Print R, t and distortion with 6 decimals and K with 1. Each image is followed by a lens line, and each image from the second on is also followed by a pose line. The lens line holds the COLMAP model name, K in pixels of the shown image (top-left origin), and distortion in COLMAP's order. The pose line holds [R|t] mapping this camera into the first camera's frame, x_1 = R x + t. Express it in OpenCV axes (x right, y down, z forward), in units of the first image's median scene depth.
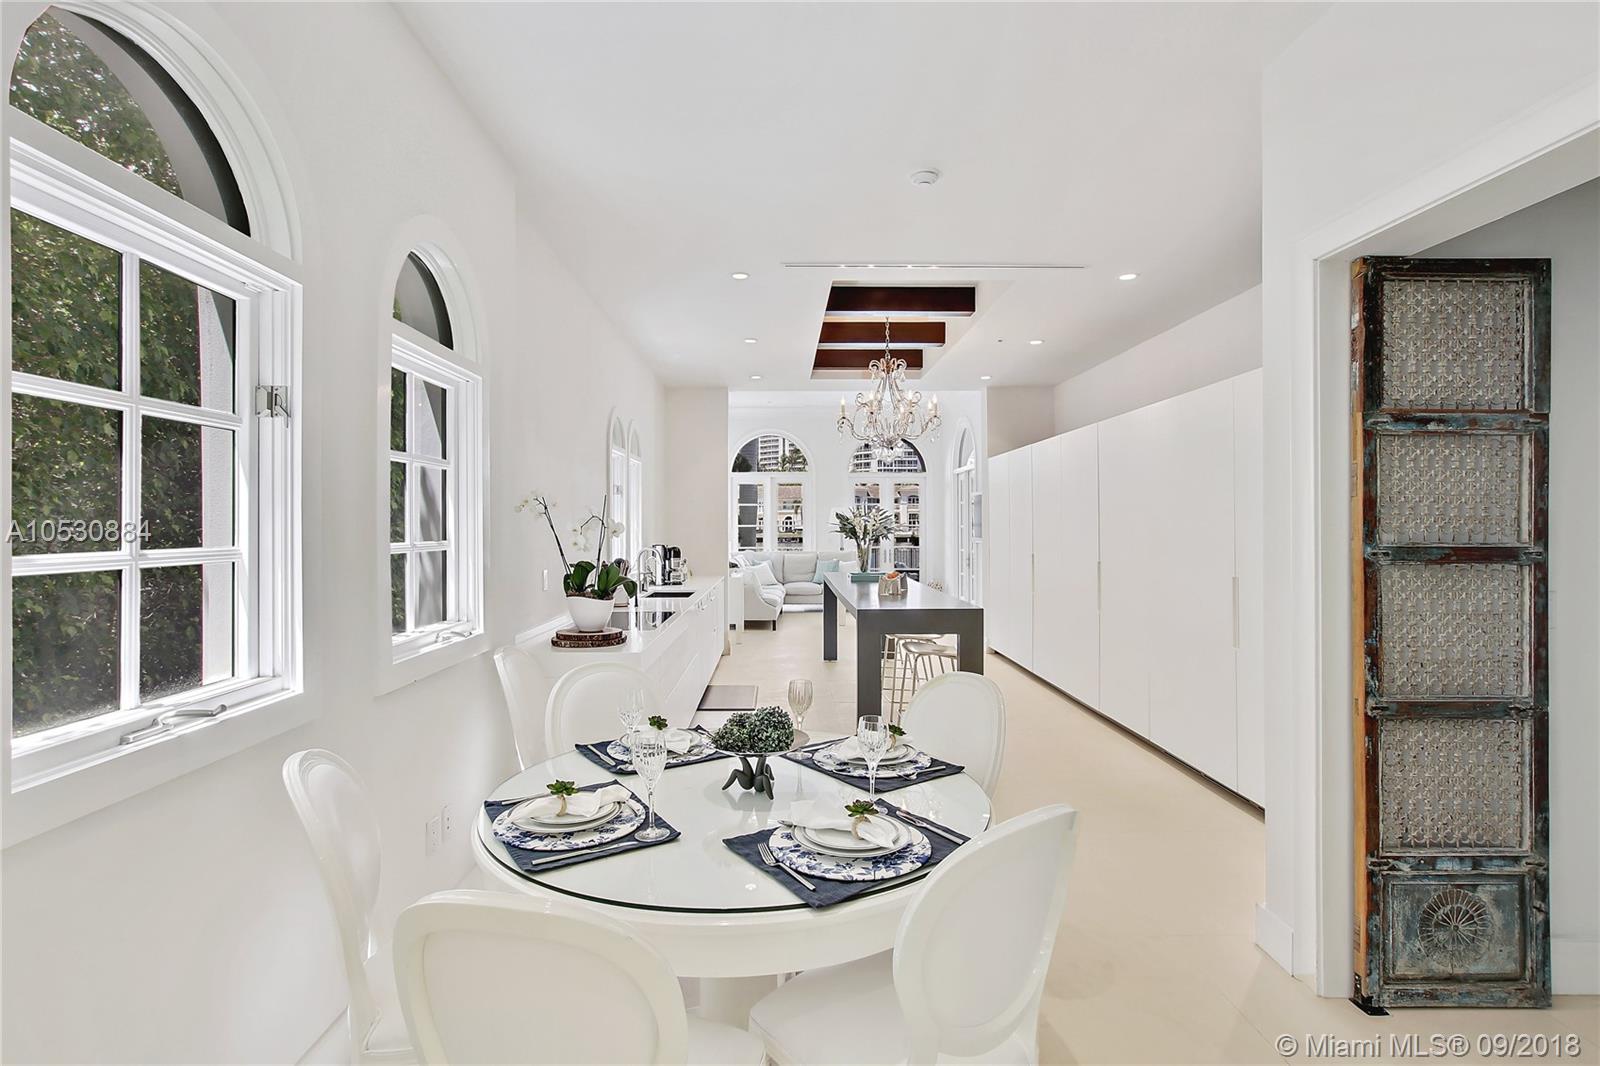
lens RADIAL K [[777.4, 0, 736.5], [0, 777.4, 526.5], [0, 0, 1]] dist [-0.015551, 0.006968]
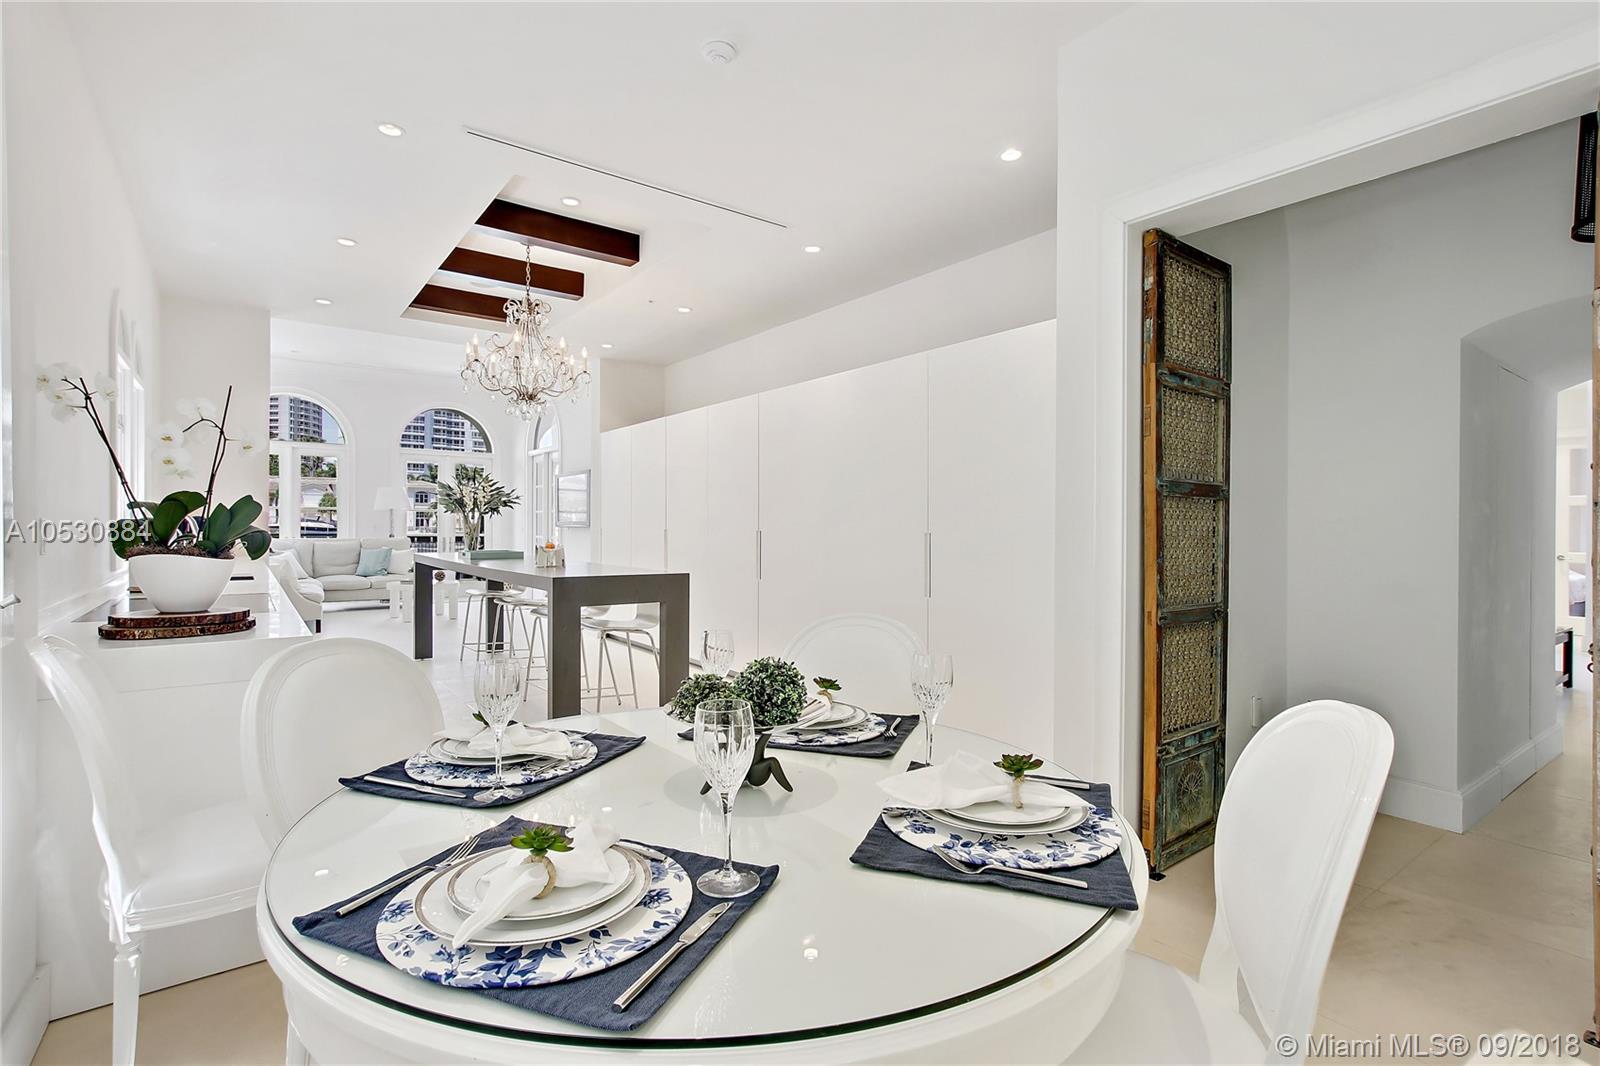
lens RADIAL K [[777.4, 0, 783.2], [0, 777.4, 539.3], [0, 0, 1]] dist [-0.015551, 0.006968]
pose [[0.786776, 0.007263, 0.617196, -0.161379], [-0.016870, 0.999810, 0.009739, 0.054287], [-0.617008, -0.018075, 0.786749, 0.204640]]
